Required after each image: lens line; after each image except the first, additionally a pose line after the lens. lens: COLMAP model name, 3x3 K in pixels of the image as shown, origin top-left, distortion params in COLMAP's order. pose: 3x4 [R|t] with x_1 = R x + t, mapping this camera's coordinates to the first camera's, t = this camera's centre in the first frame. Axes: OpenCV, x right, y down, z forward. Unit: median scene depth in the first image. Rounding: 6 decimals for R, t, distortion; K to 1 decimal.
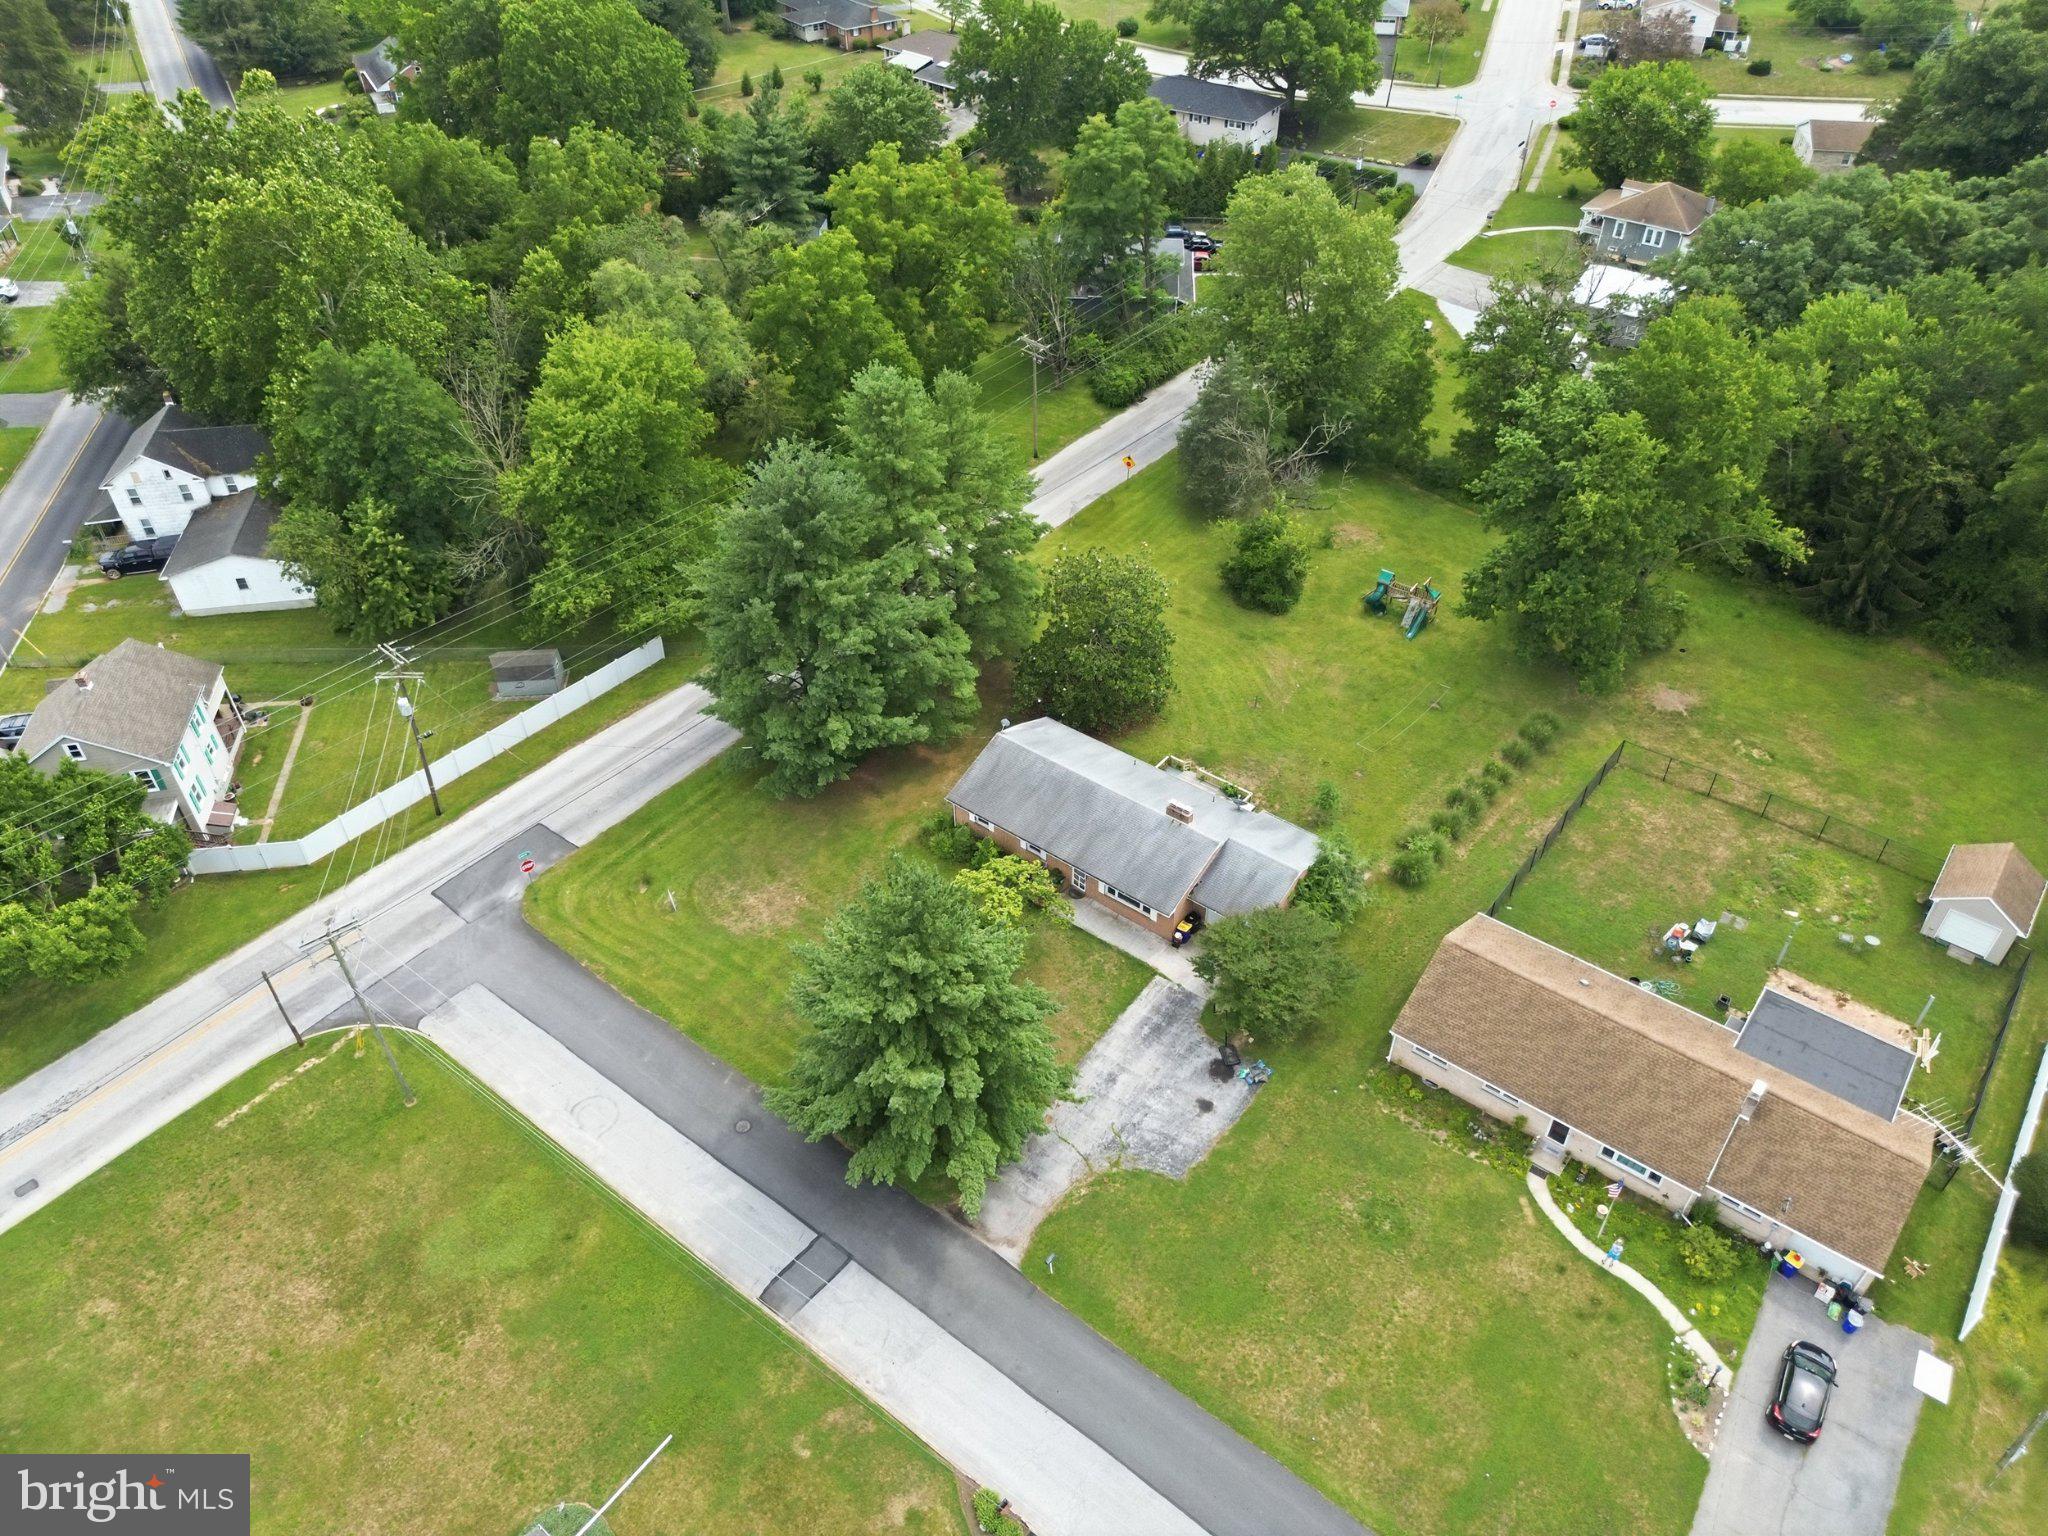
lens RADIAL K [[1389.6, 0, 1024.0], [0, 1389.6, 768.0], [0, 0, 1]] dist [0.064341, -0.054022]
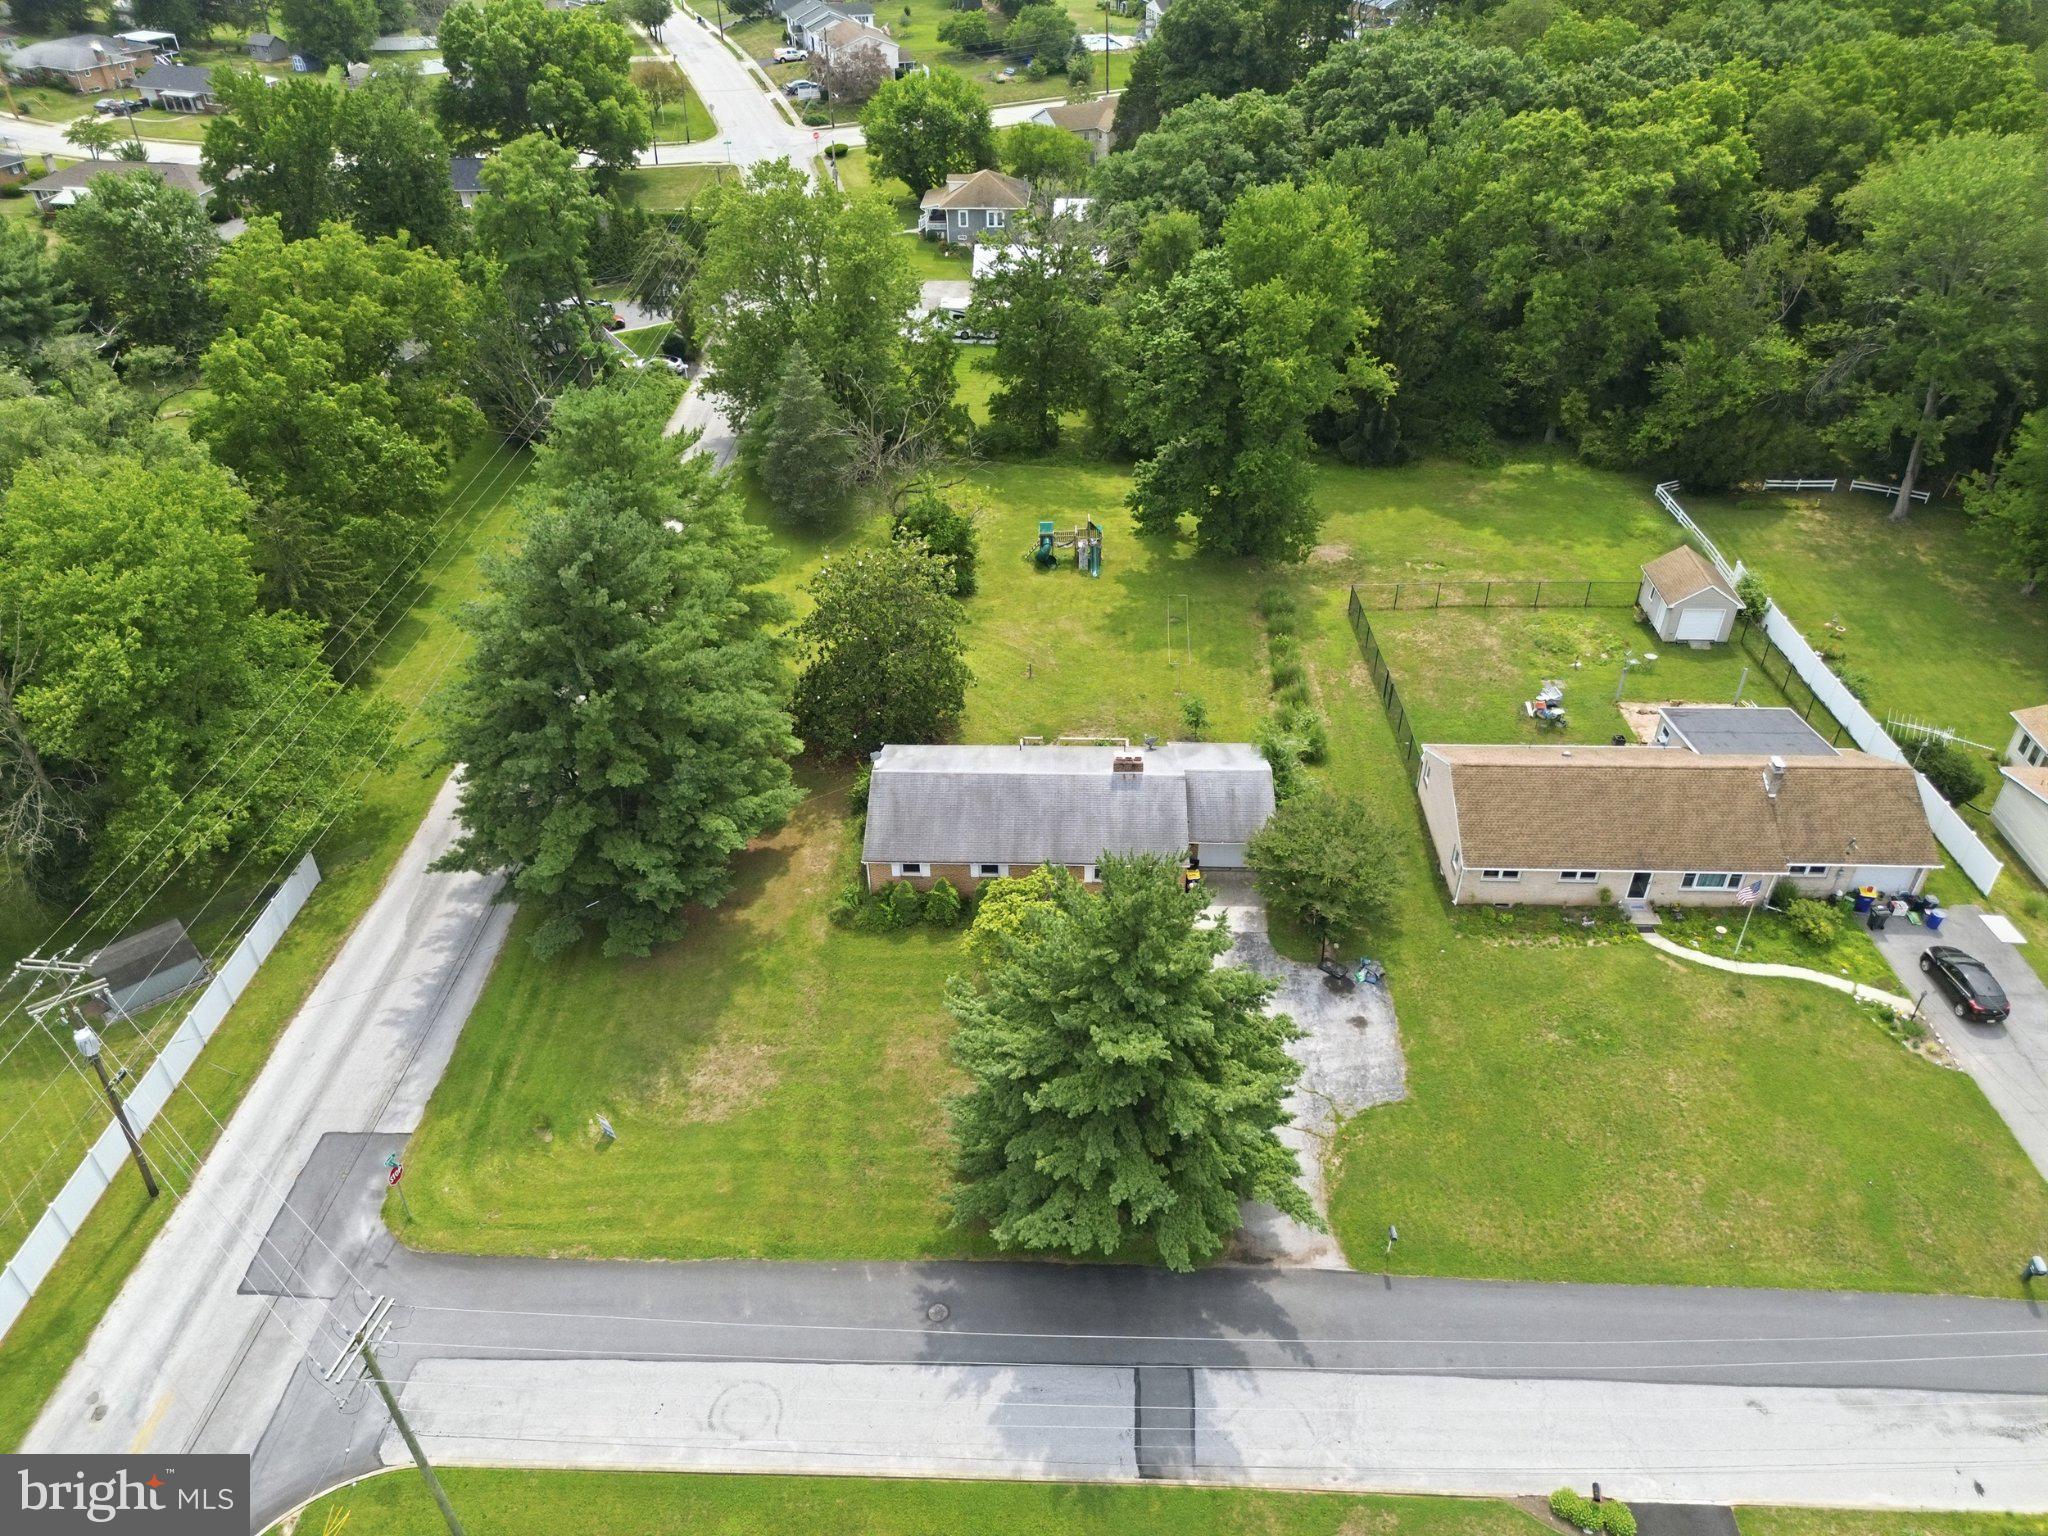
lens RADIAL K [[1389.6, 0, 1024.0], [0, 1389.6, 768.0], [0, 0, 1]] dist [0.064341, -0.054022]
pose [[0.815795, -0.347478, 0.462317, -0.366793], [0.381237, 0.924217, 0.021918, -0.011818], [-0.434898, 0.158372, 0.886444, 0.237331]]
